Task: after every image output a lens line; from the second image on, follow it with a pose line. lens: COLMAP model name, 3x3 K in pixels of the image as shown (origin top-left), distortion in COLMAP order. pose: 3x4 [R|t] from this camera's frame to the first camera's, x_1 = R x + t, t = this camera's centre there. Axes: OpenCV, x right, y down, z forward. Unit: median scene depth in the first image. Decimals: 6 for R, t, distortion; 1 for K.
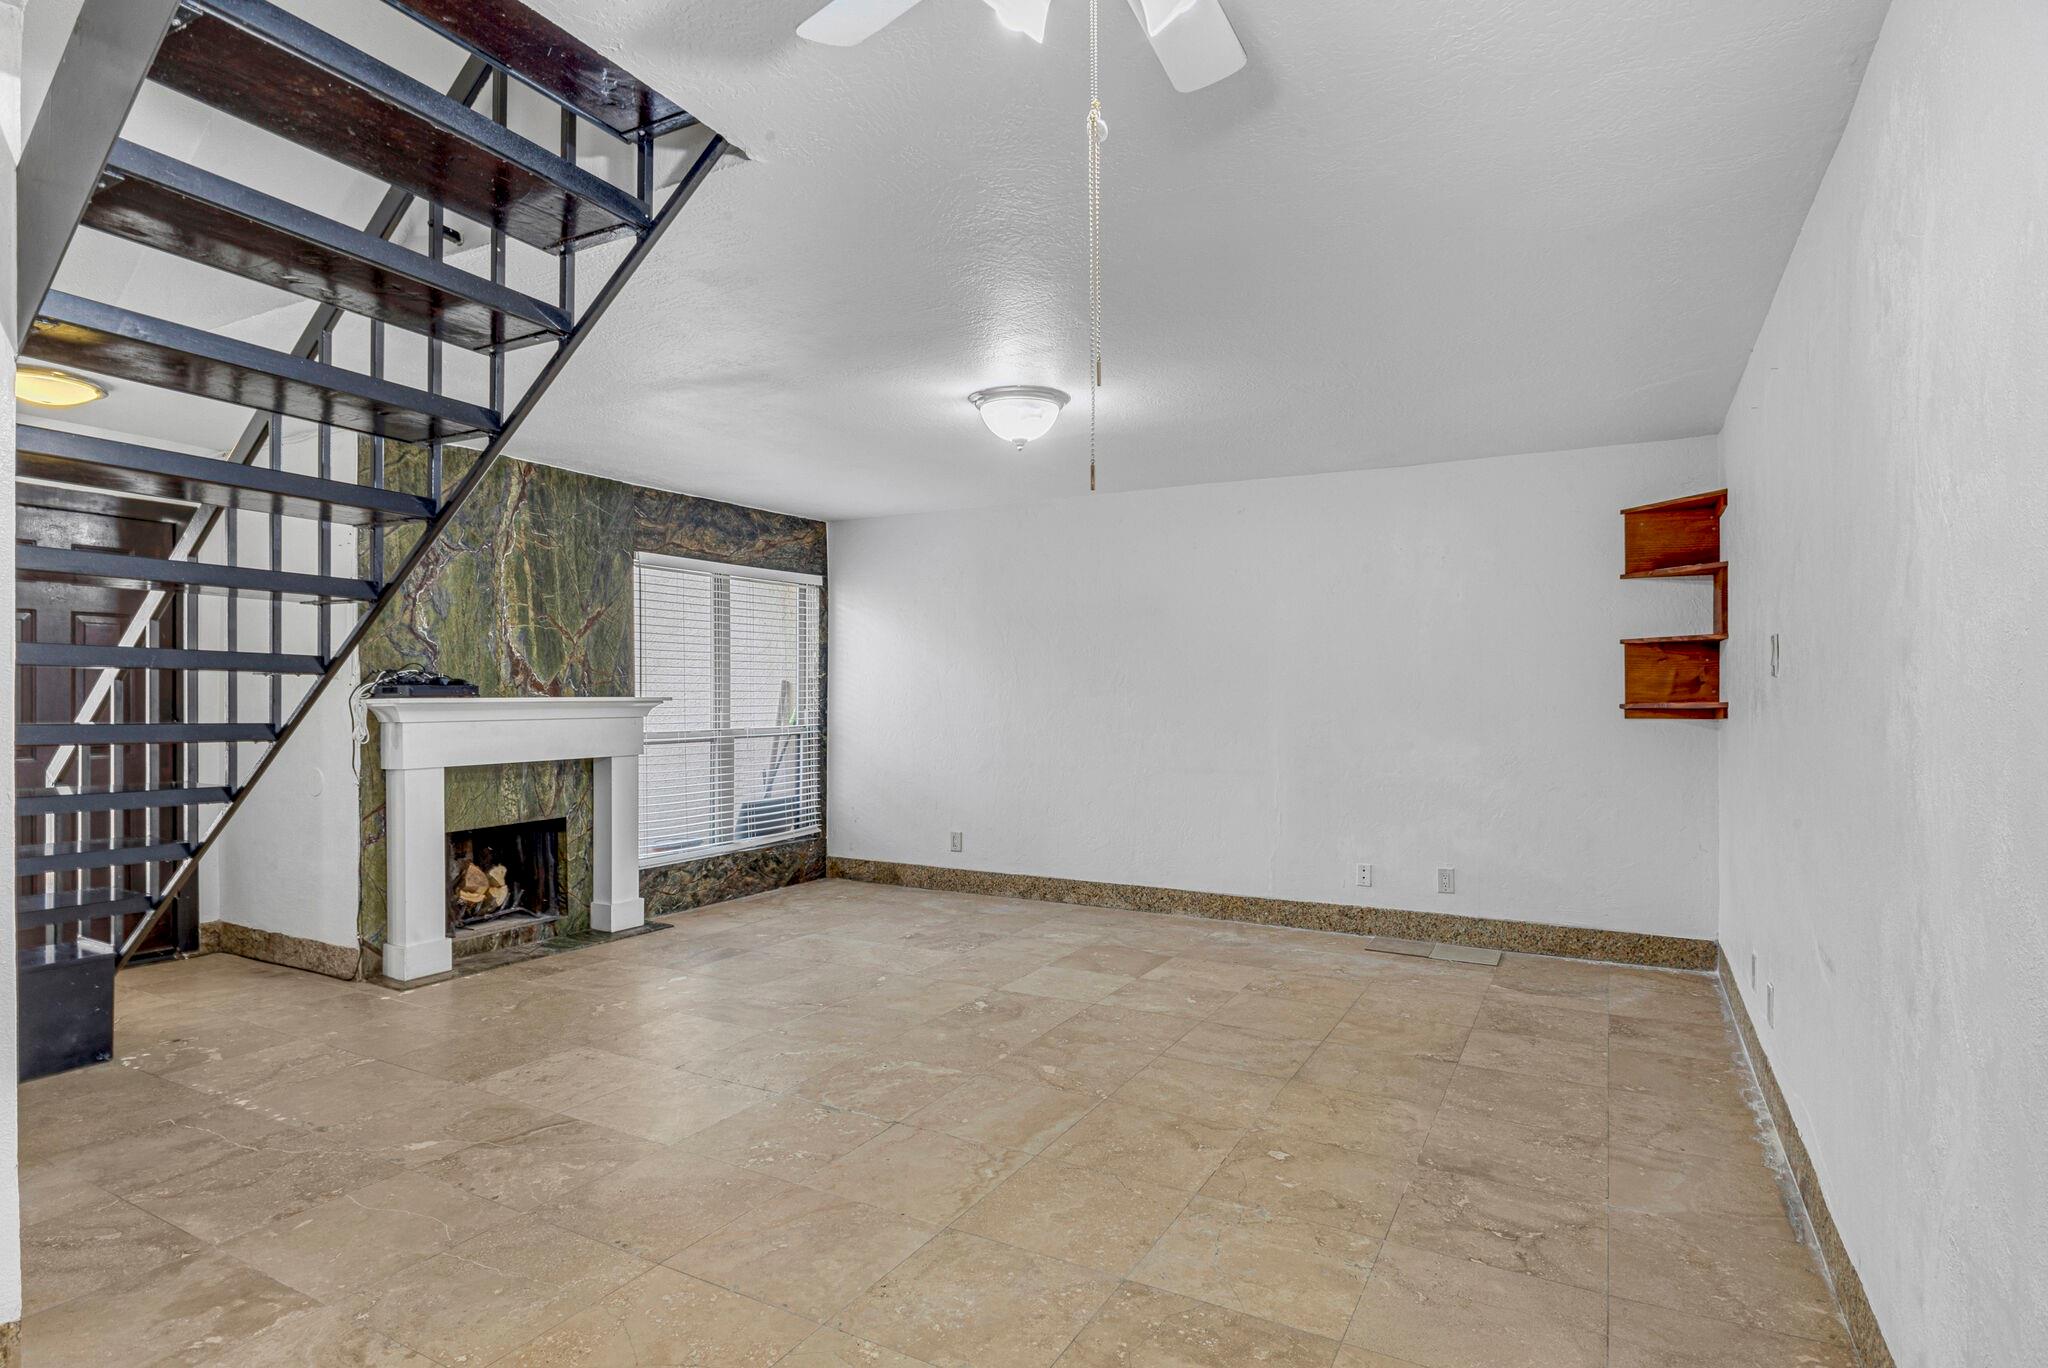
lens RADIAL K [[1084.0, 0, 1023.0], [0, 1084.0, 694.6], [0, 0, 1]] dist [-0.007591, -0.001631]
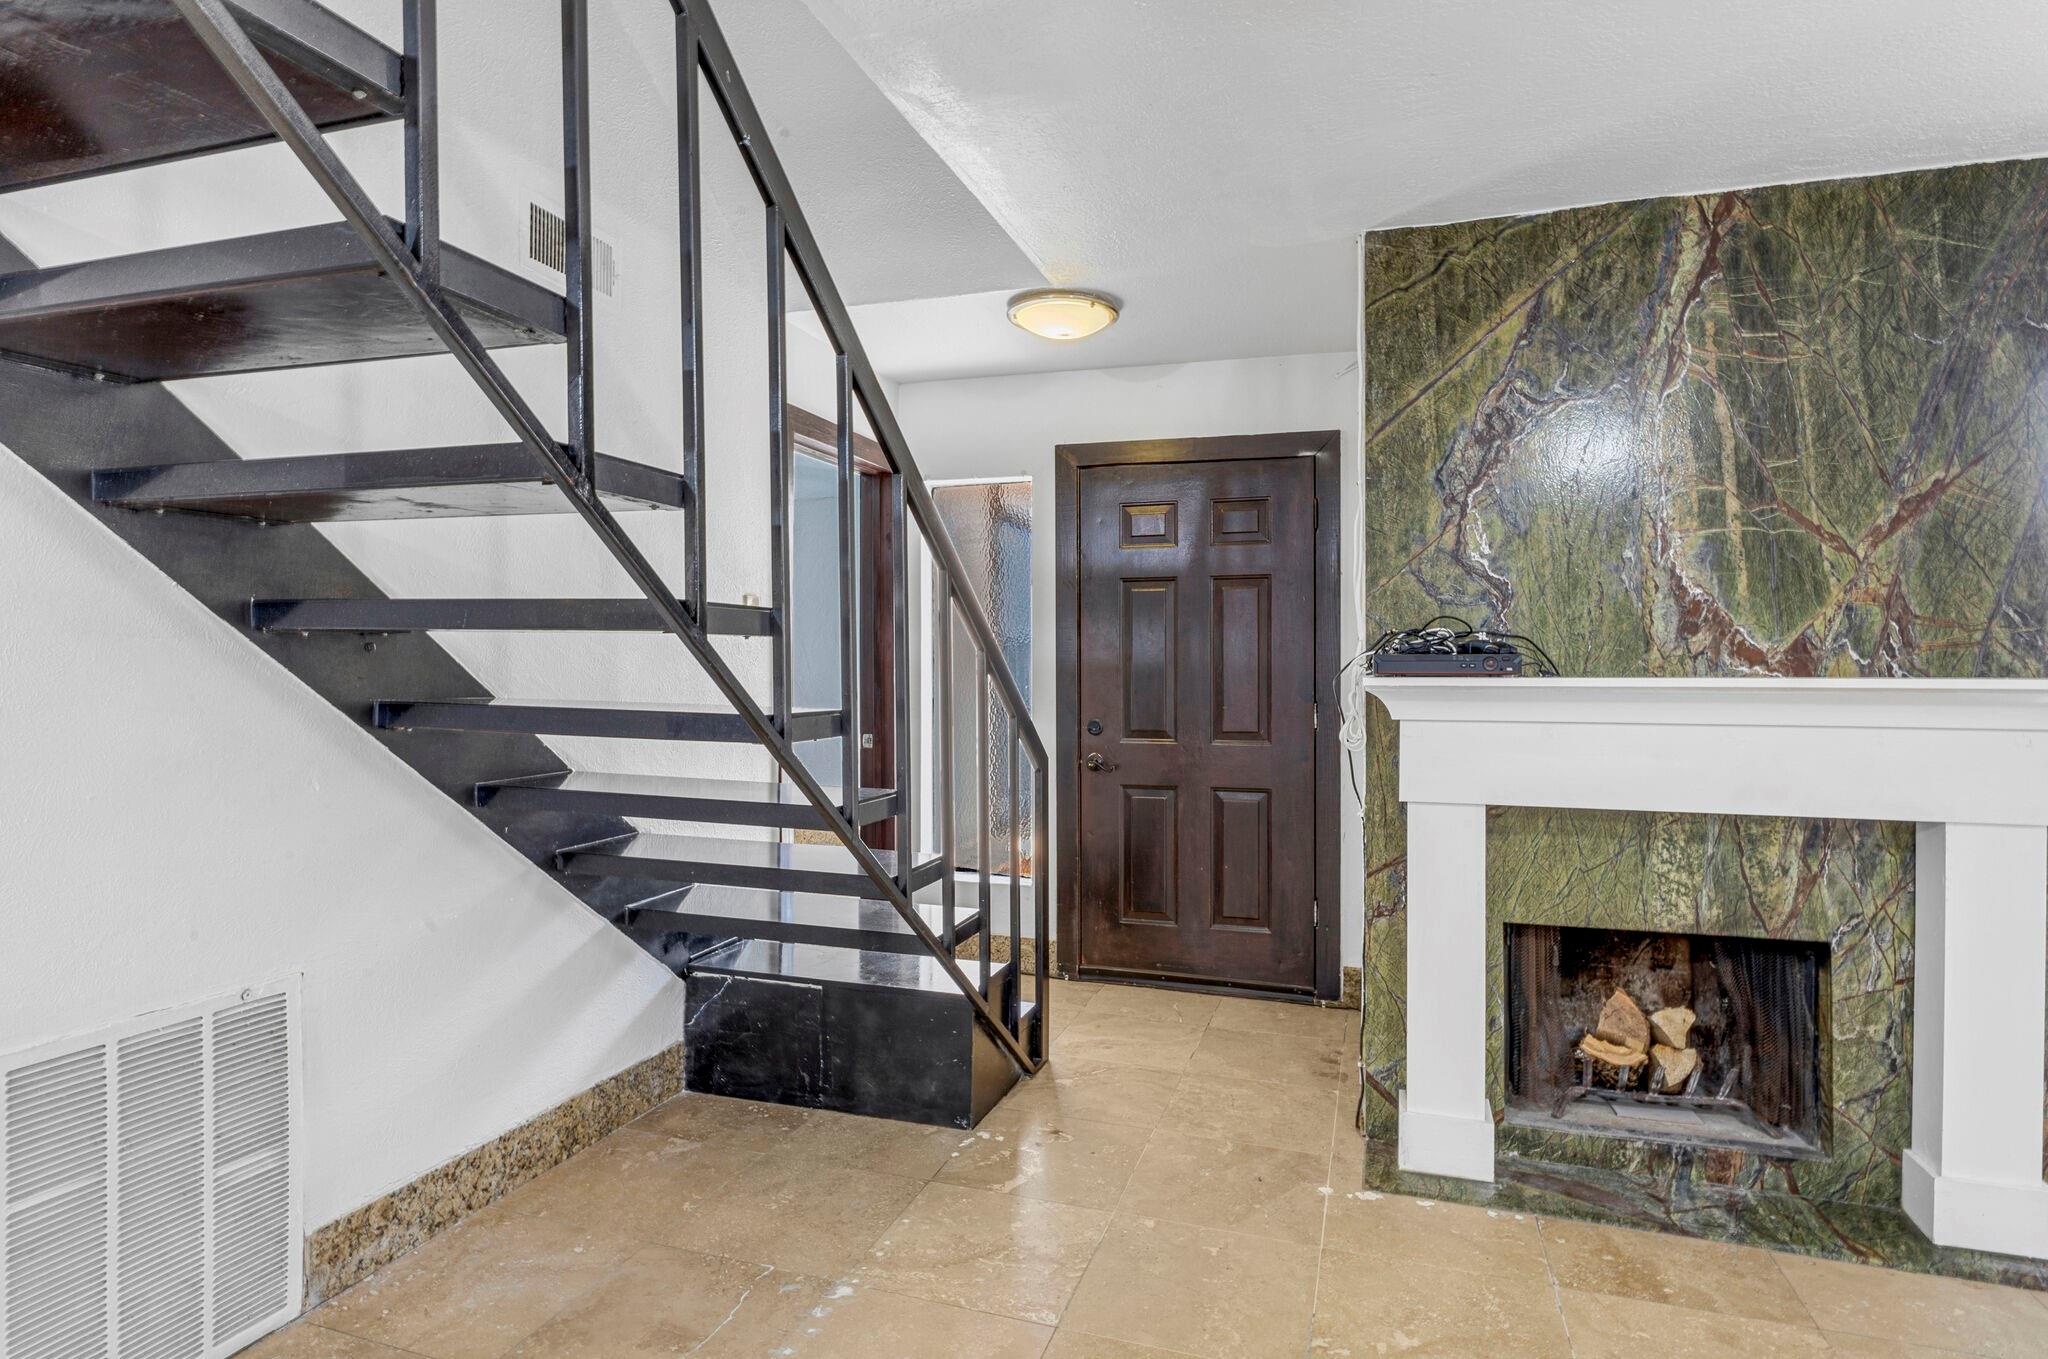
lens RADIAL K [[1084.0, 0, 1022.7], [0, 1084.0, 672.2], [0, 0, 1]] dist [-0.007591, -0.001631]
pose [[0.173438, 0.003572, -0.984838, -0.039322], [-0.002782, 0.999991, 0.003137, -0.000879], [0.984841, 0.002195, 0.173447, 0.672653]]
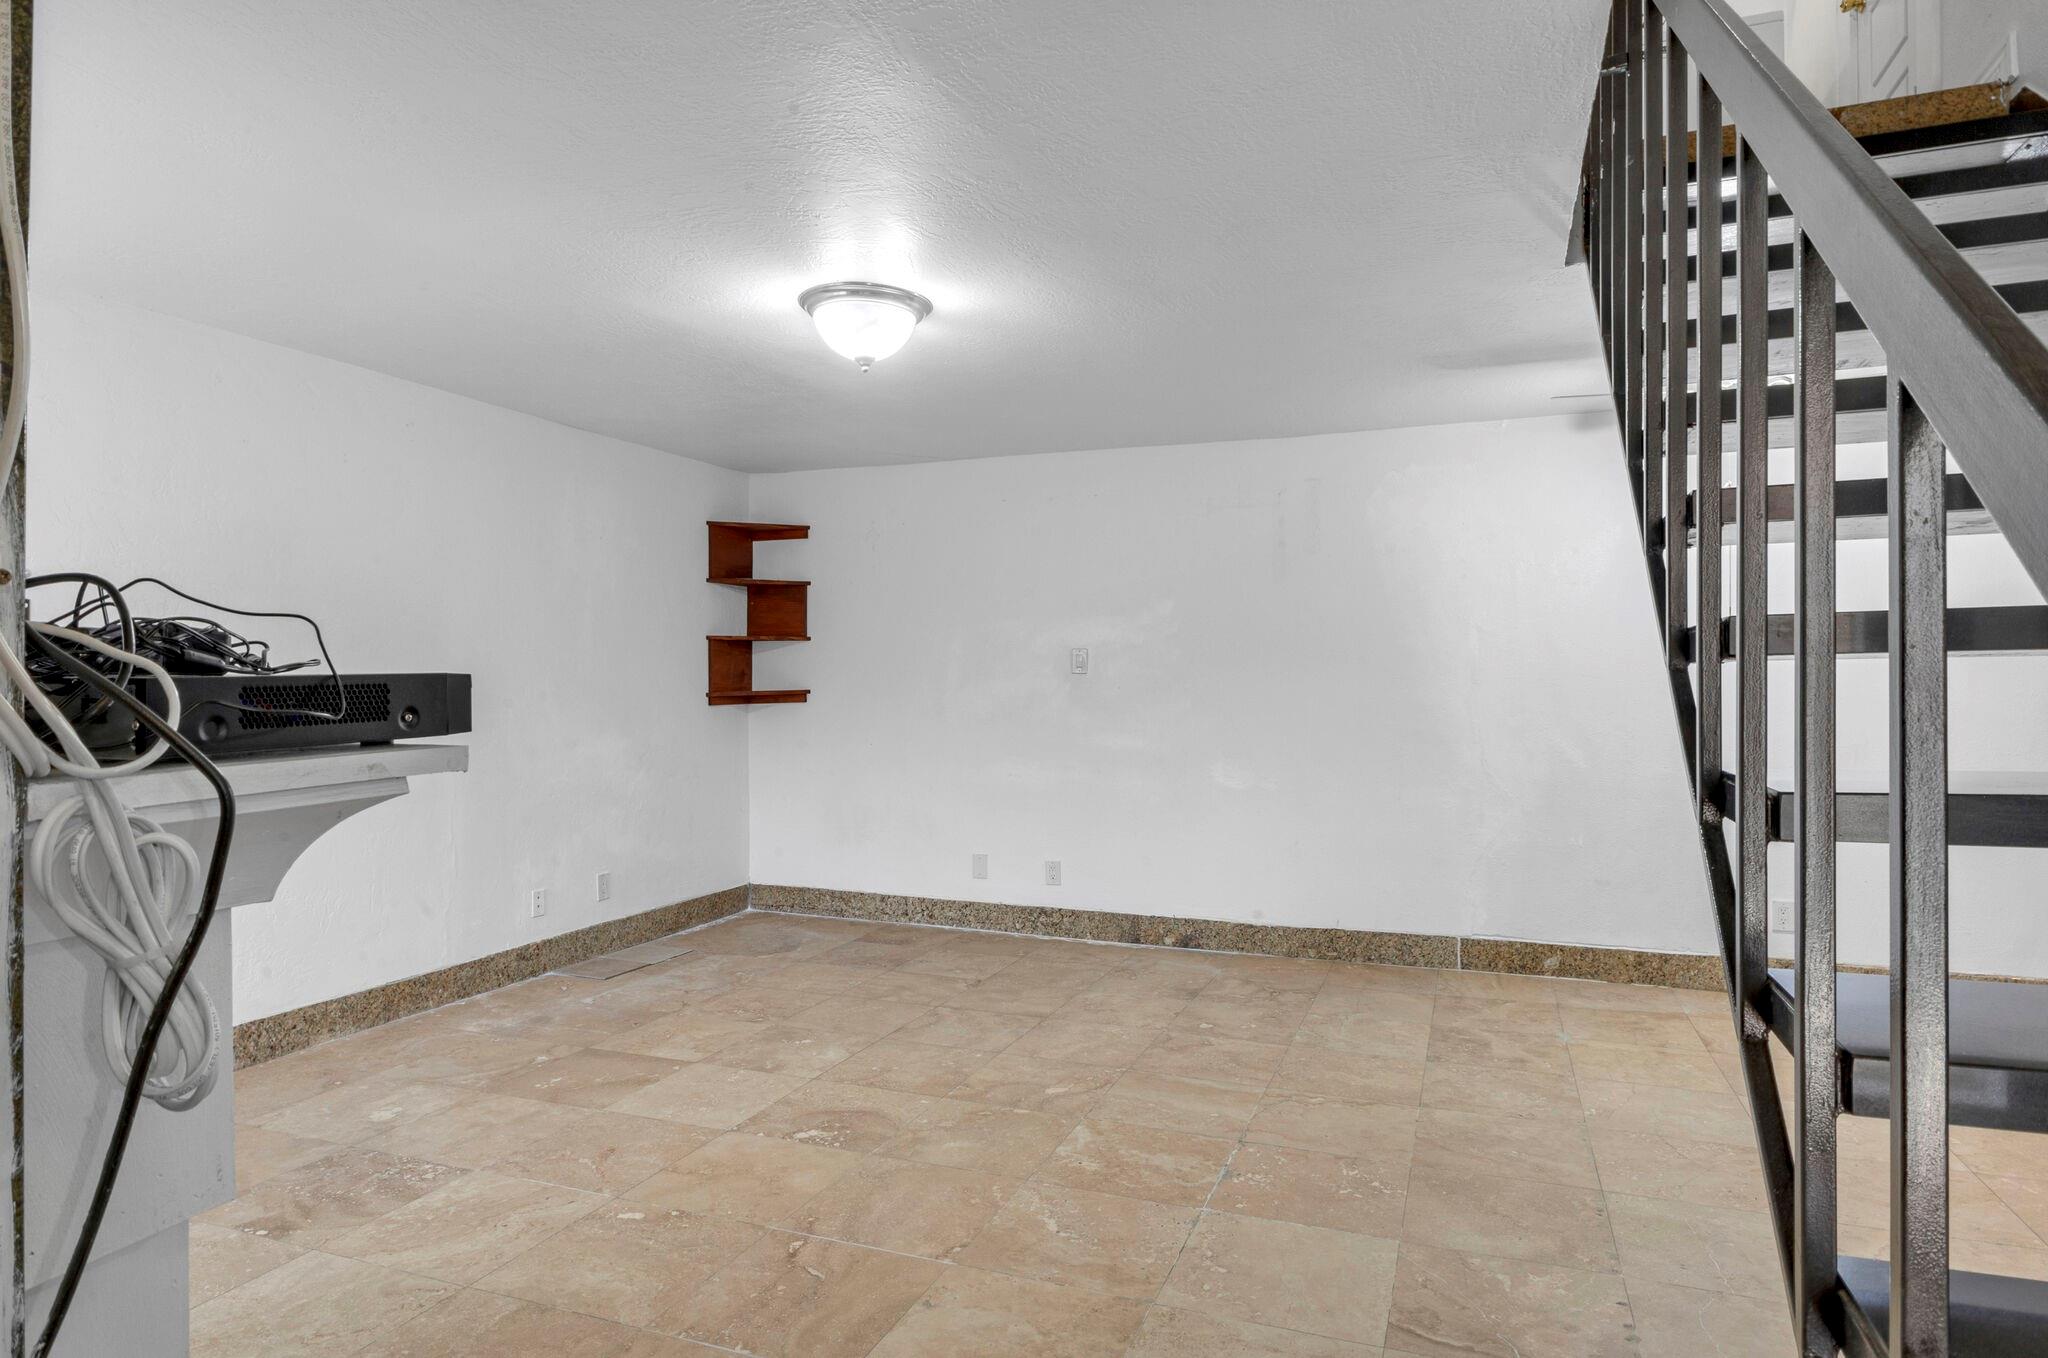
lens RADIAL K [[1155.2, 0, 1040.3], [0, 1155.2, 666.0], [0, 0, 1]] dist [0.000023, 0.001127]
pose [[-0.134251, 0.009862, 0.990898, -0.727995], [0.001372, 0.999951, -0.009766, -0.007268], [-0.990946, 0.000048, -0.134258, 0.867092]]
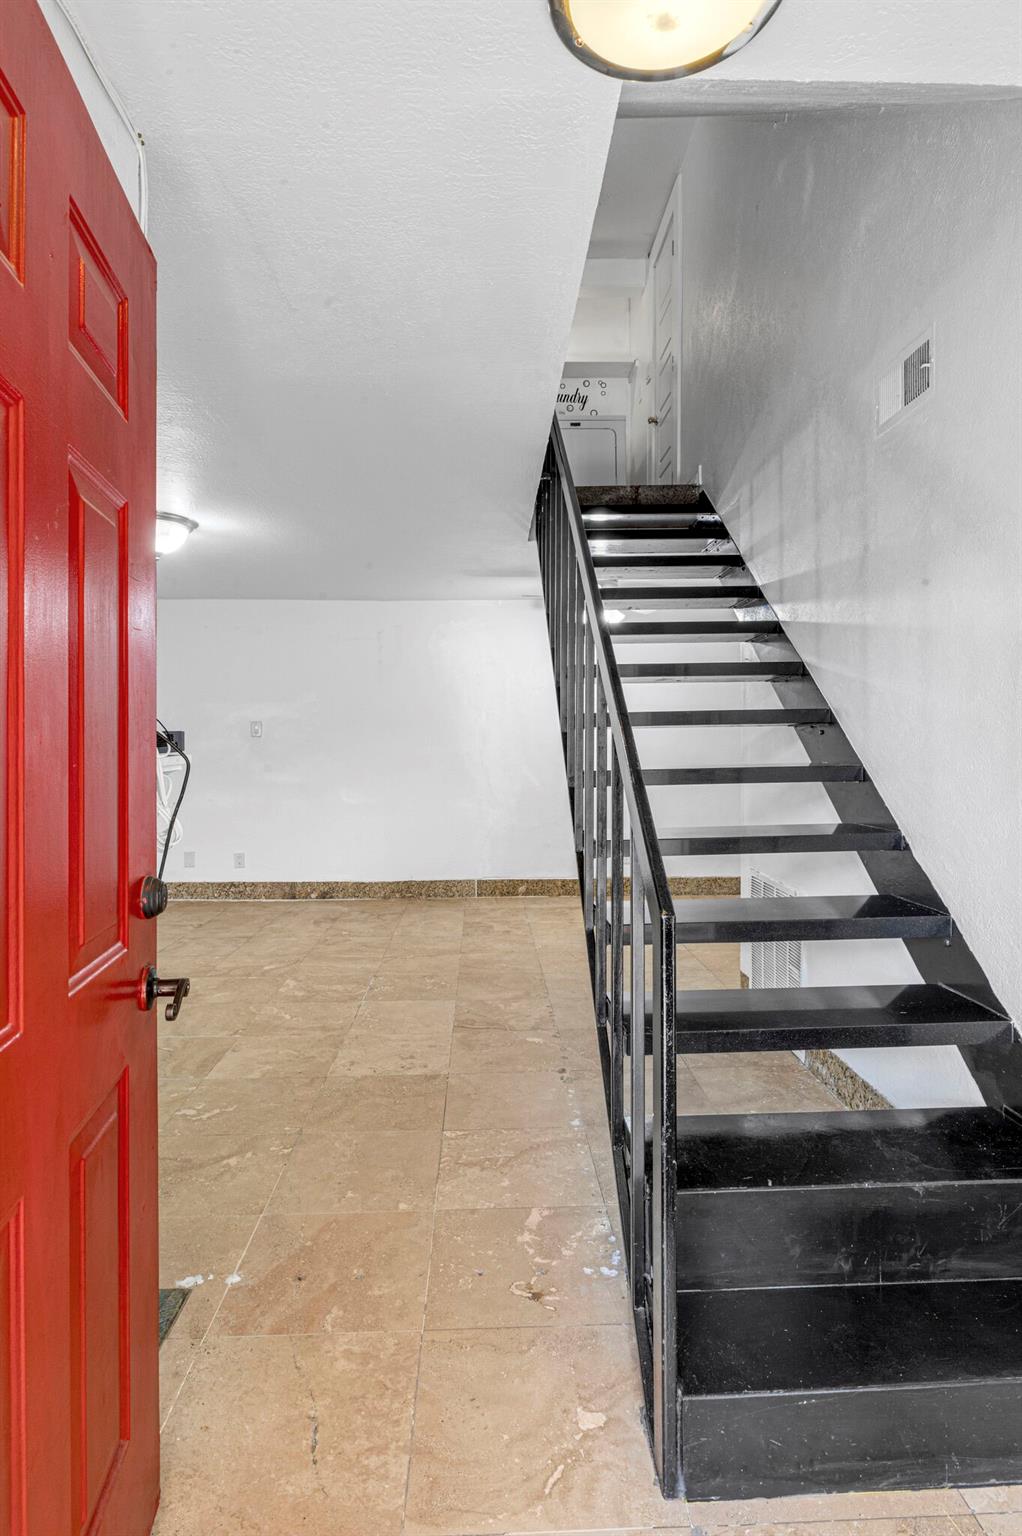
lens RADIAL K [[813.0, 0, 505.6], [0, 813.0, 756.9], [0, 0, 1]] dist [-0.007591, -0.001631]
pose [[-0.504493, -0.015602, 0.863275, -0.938911], [0.003558, 0.999791, 0.020149, -0.003000], [-0.863408, 0.013236, -0.504332, 0.994025]]
